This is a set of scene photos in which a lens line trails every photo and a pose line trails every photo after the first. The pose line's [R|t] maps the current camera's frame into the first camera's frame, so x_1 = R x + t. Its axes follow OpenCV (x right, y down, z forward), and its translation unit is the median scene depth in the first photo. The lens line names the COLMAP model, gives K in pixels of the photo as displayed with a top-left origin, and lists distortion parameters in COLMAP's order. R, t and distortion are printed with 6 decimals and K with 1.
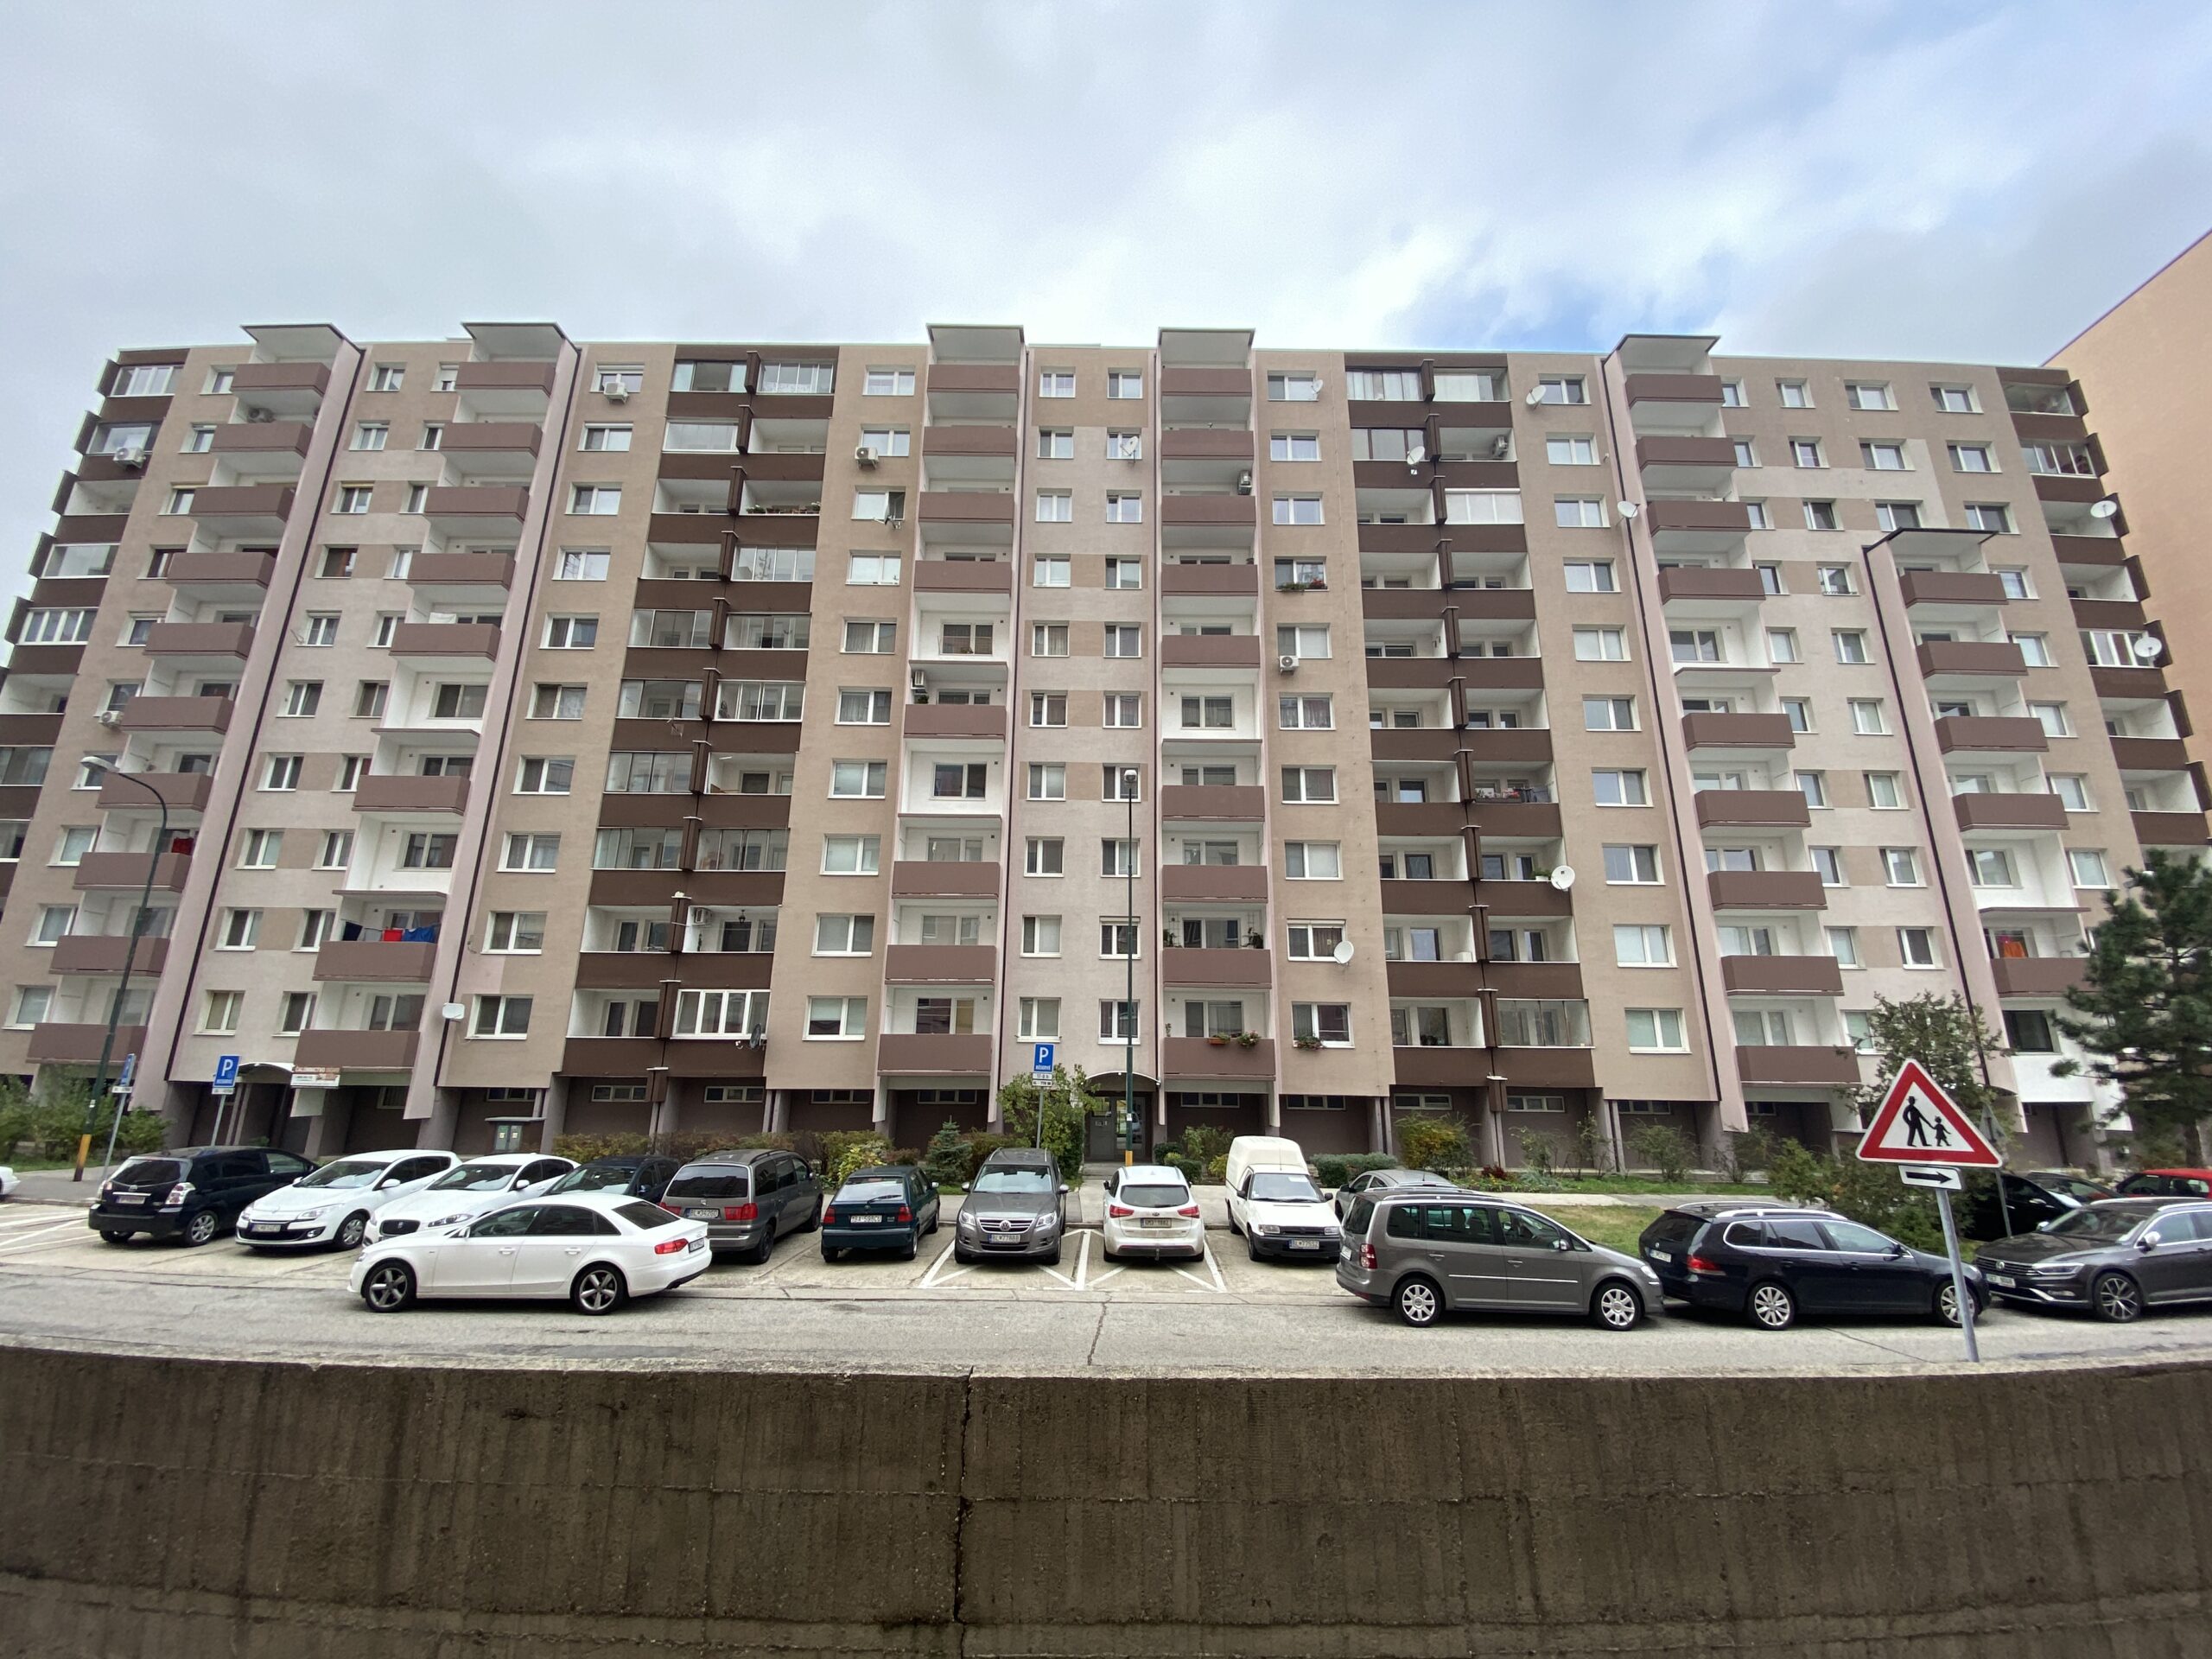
lens RADIAL K [[903.2, 0, 1106.4], [0, 903.2, 834.4], [0, 0, 1]] dist [-0.003665, -0.000593]
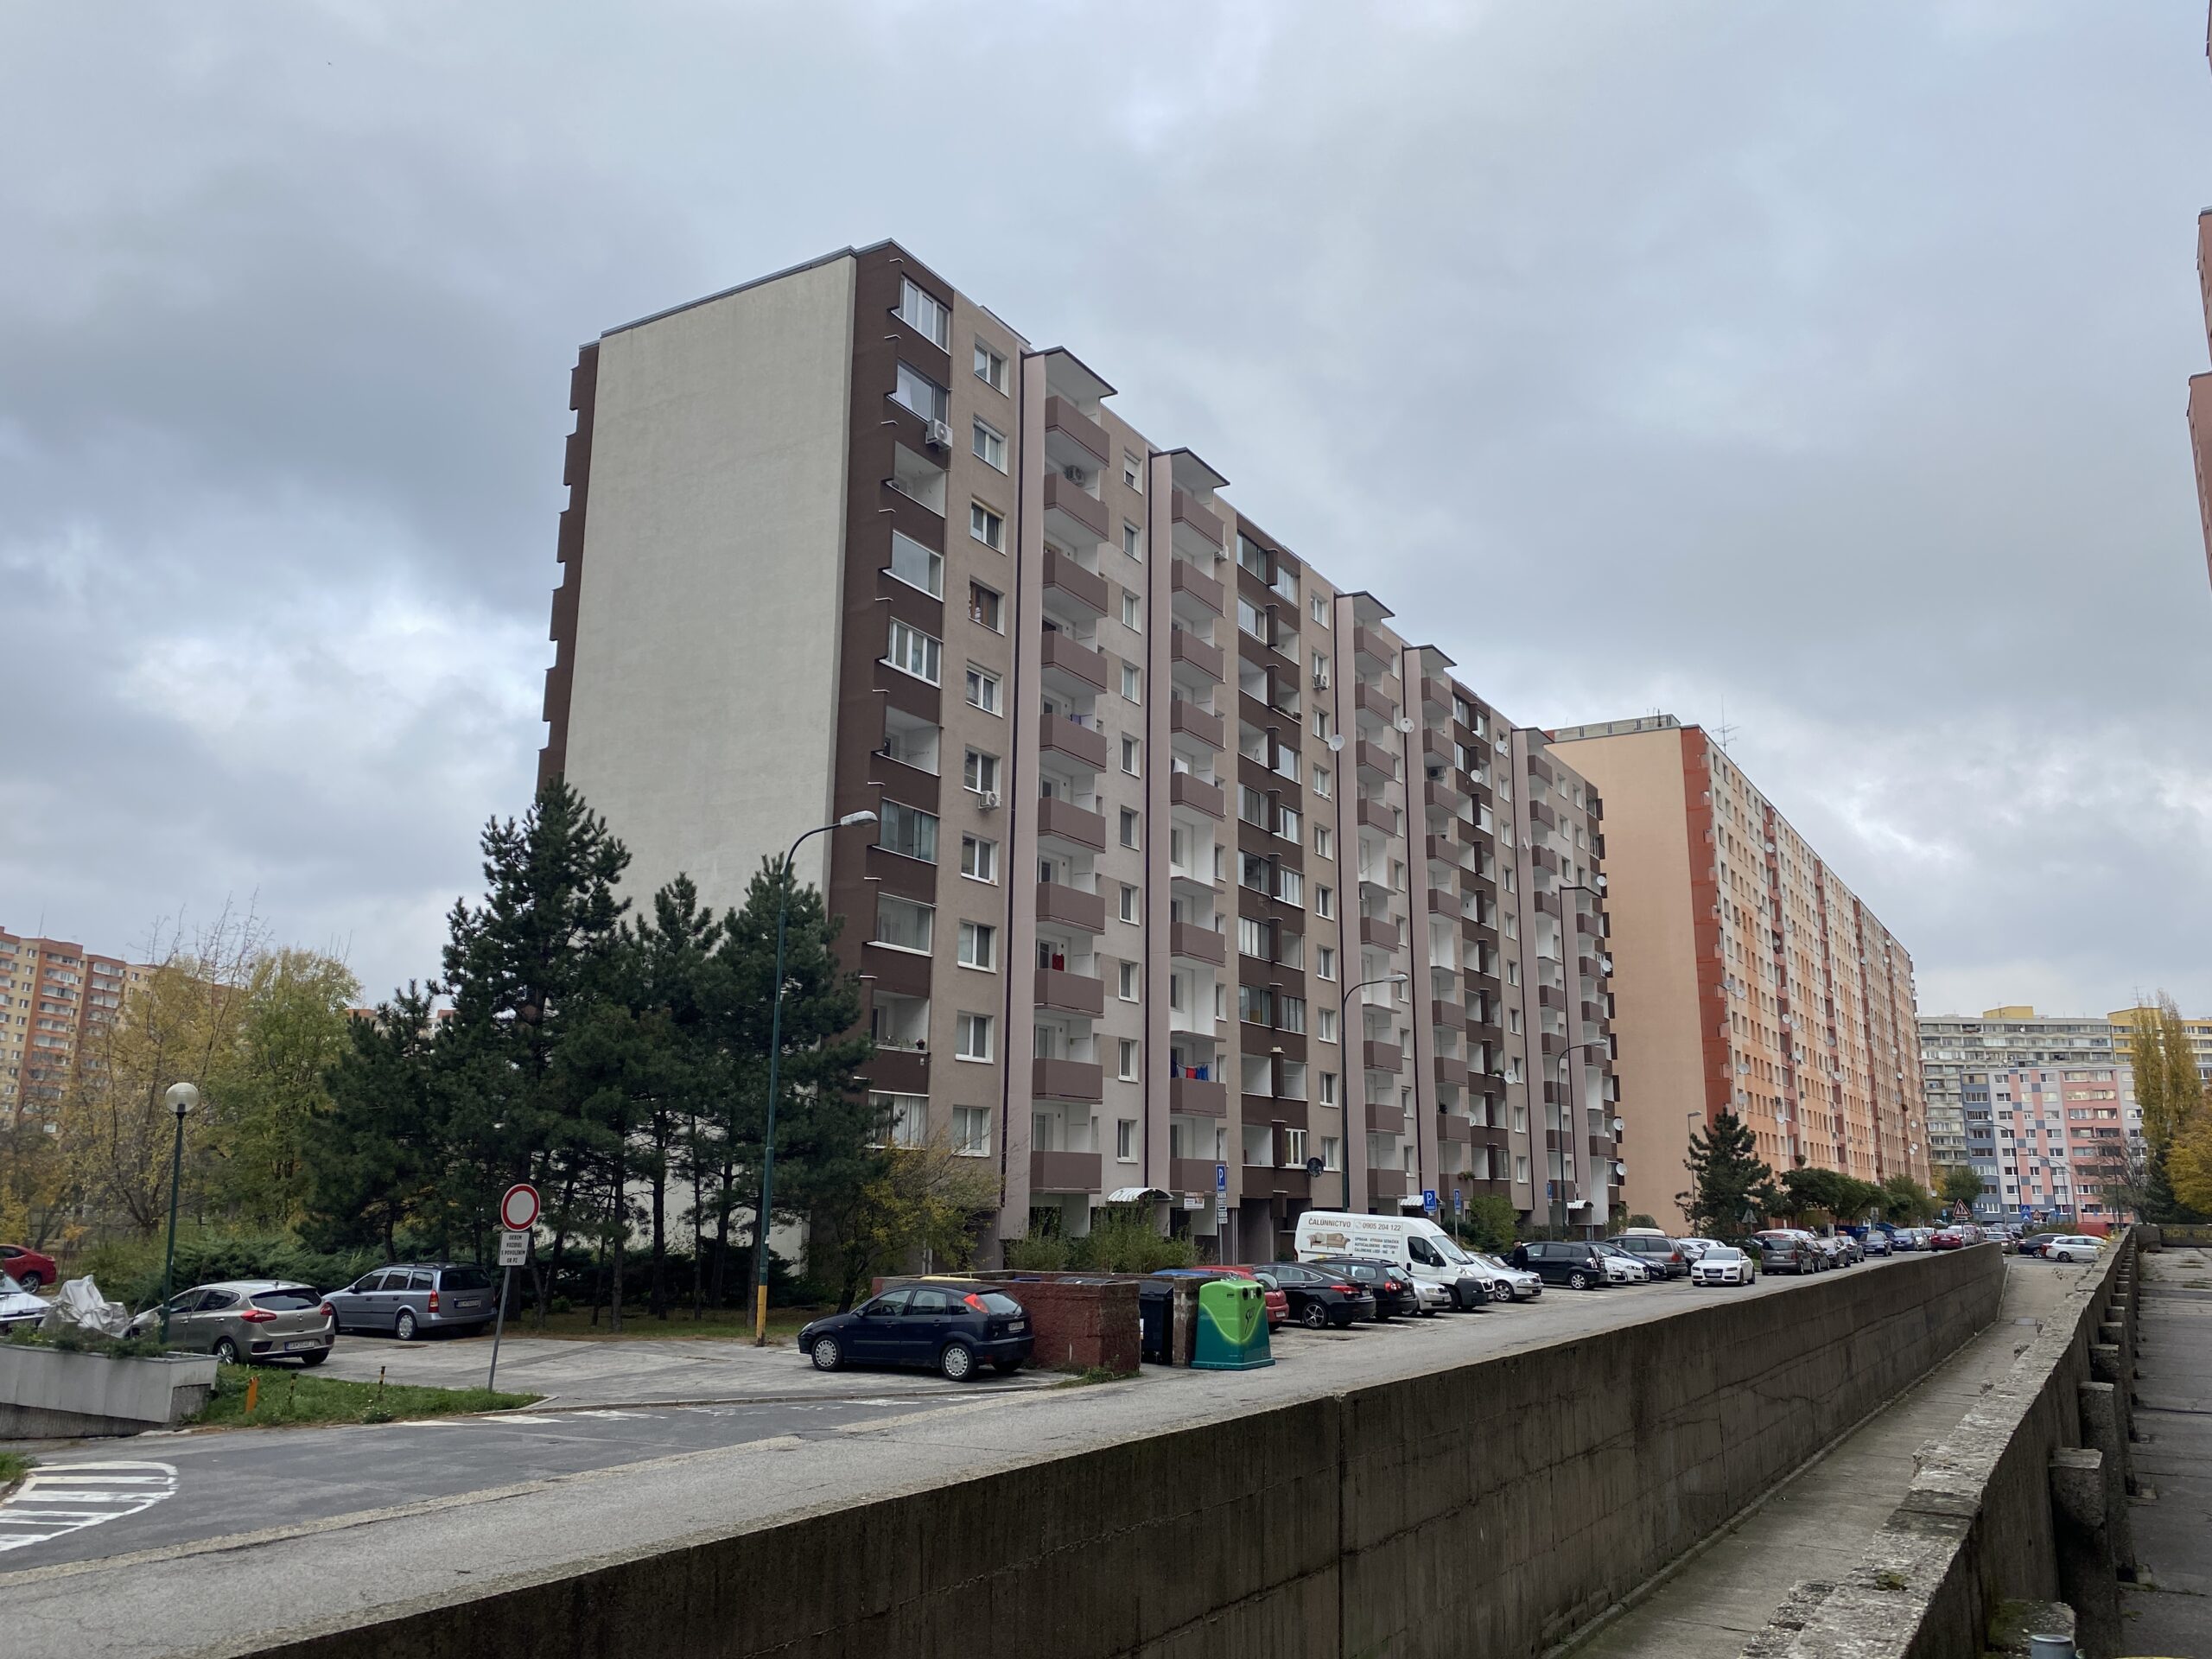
lens RADIAL K [[1669.7, 0, 1103.9], [0, 1669.7, 829.5], [0, 0, 1]] dist [0.000949, 0.000072]
pose [[0.521315, 0.179851, 0.834196, -1.330867], [-0.233405, 0.970315, -0.063336, -0.011047], [-0.820824, -0.161688, 0.547818, 0.001886]]
